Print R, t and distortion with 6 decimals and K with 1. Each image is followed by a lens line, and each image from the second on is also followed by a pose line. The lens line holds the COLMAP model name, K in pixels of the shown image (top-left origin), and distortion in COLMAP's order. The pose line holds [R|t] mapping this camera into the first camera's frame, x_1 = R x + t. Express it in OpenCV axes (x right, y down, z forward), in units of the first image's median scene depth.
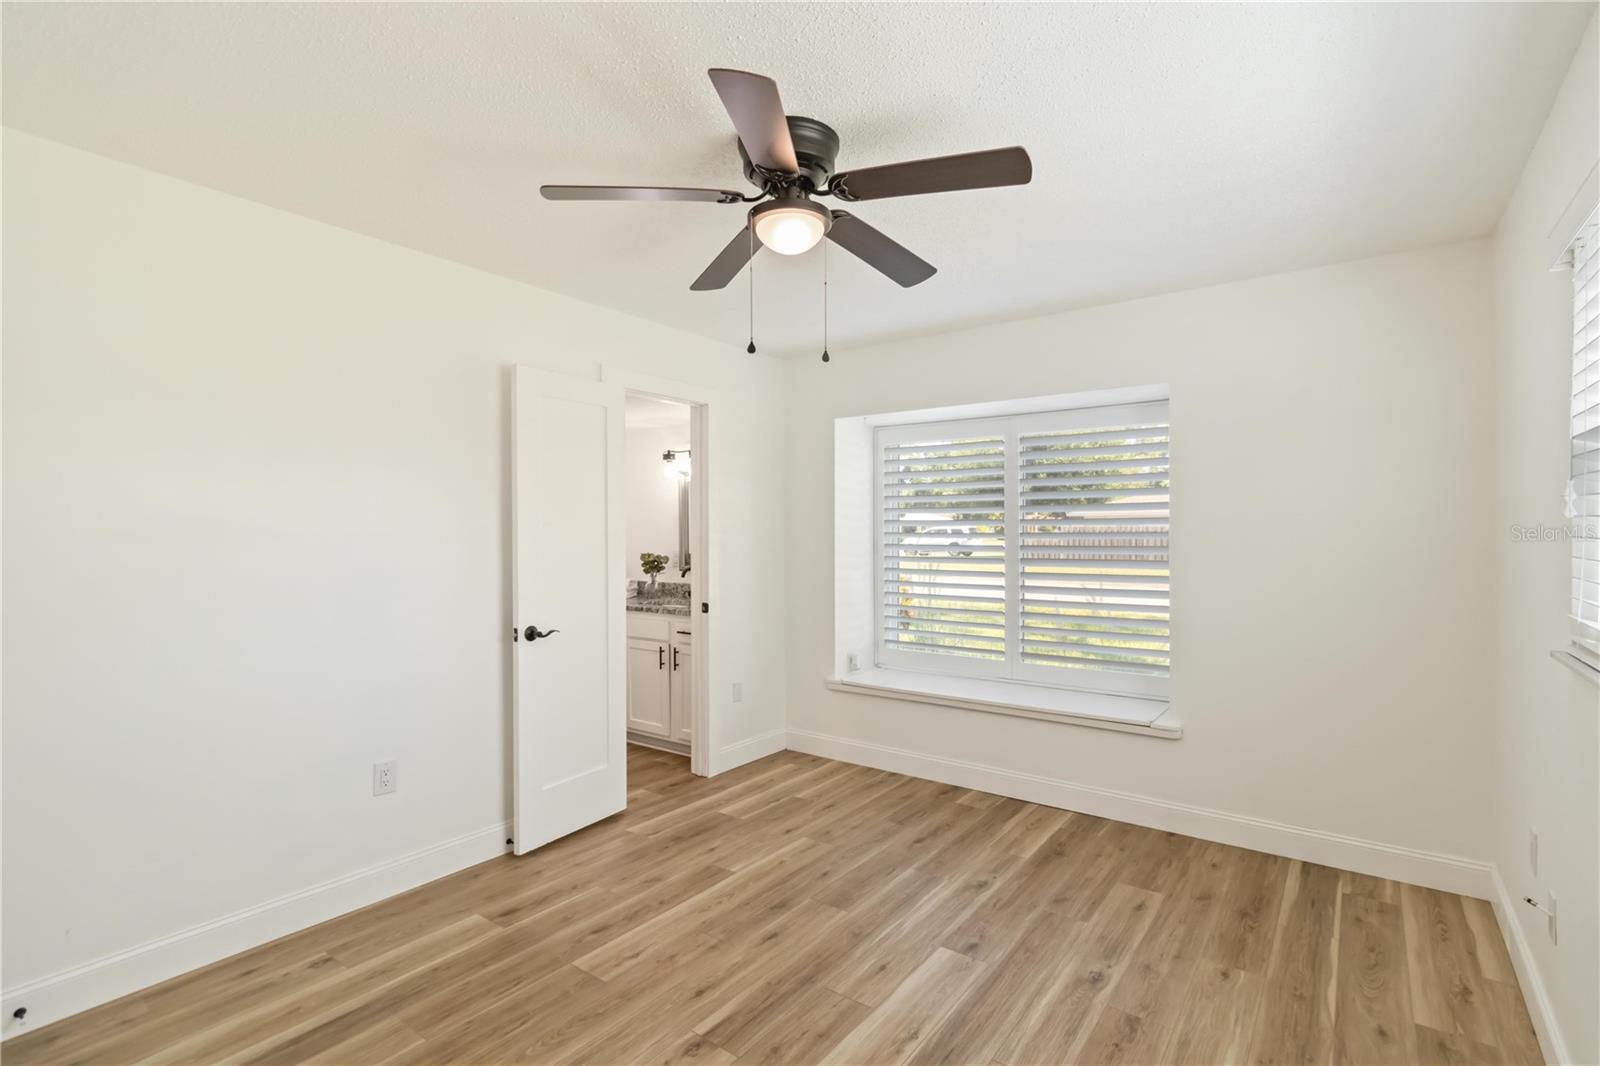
lens RADIAL K [[746.4, 0, 816.1], [0, 746.4, 524.6], [0, 0, 1]] dist [0.000029, 0.000845]
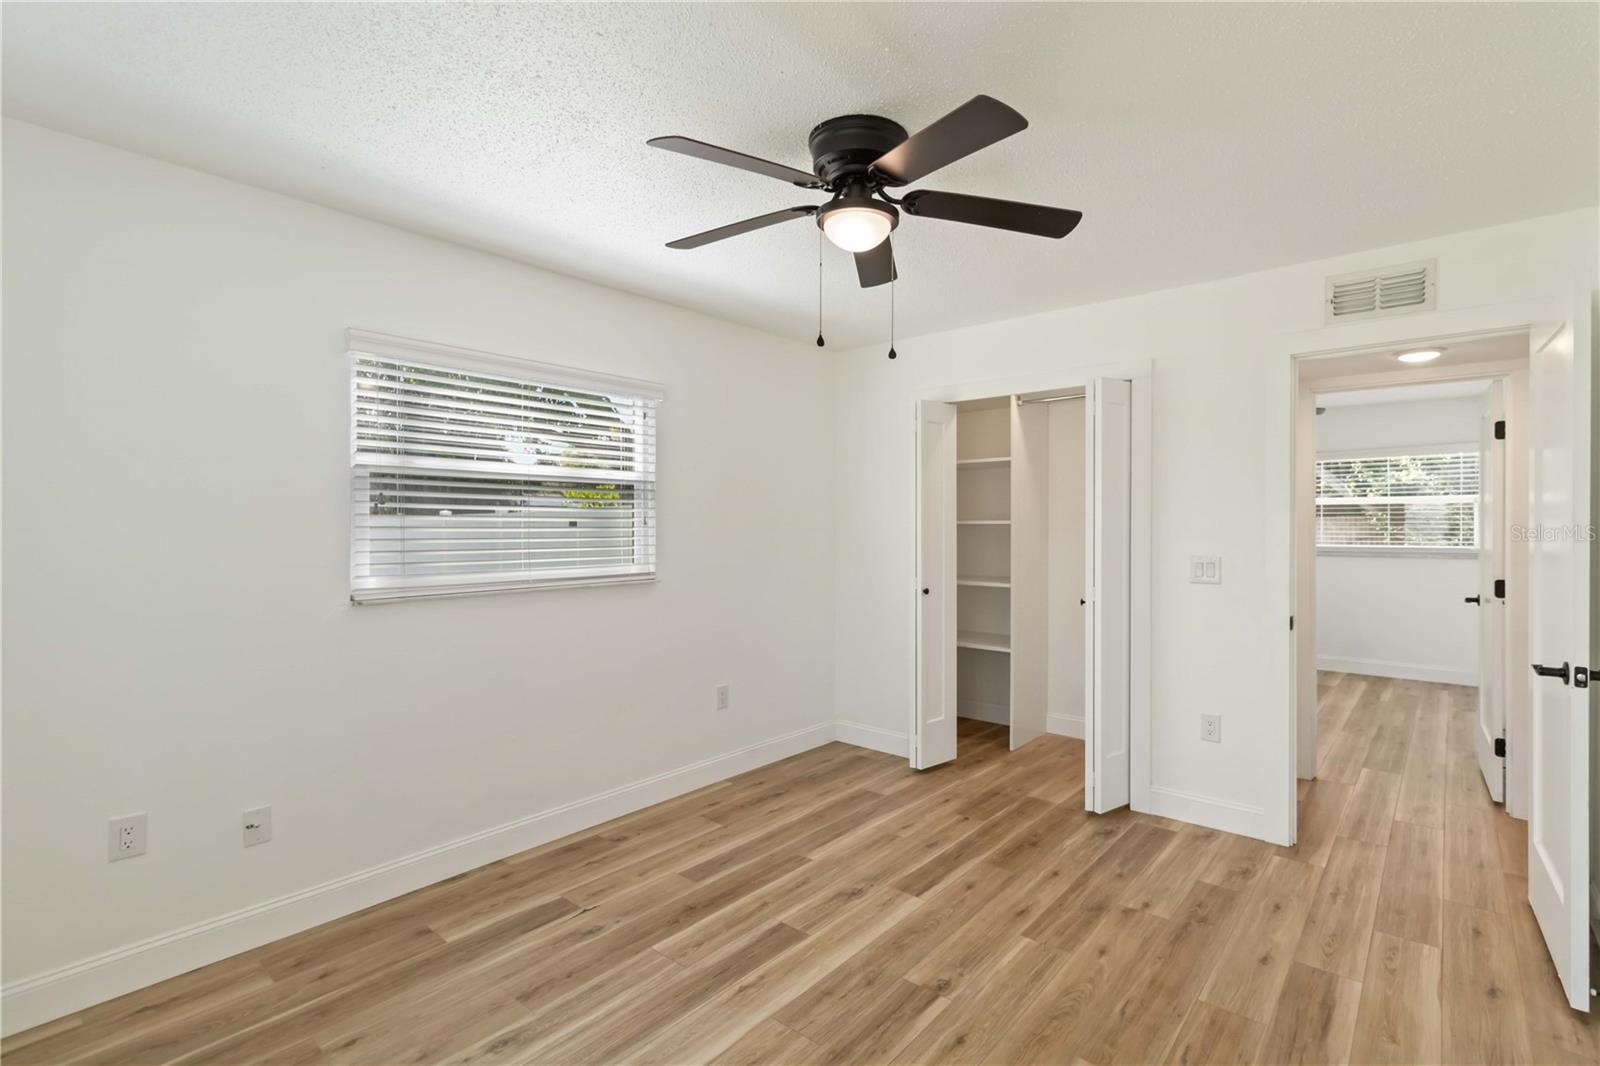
lens RADIAL K [[746.4, 0, 816.1], [0, 746.4, 524.6], [0, 0, 1]] dist [0.000029, 0.000845]
pose [[-0.997711, 0.001251, 0.067609, -0.047534], [0.001590, 0.999986, 0.004958, 0.005547], [-0.067602, 0.005054, -0.997700, 1.995748]]
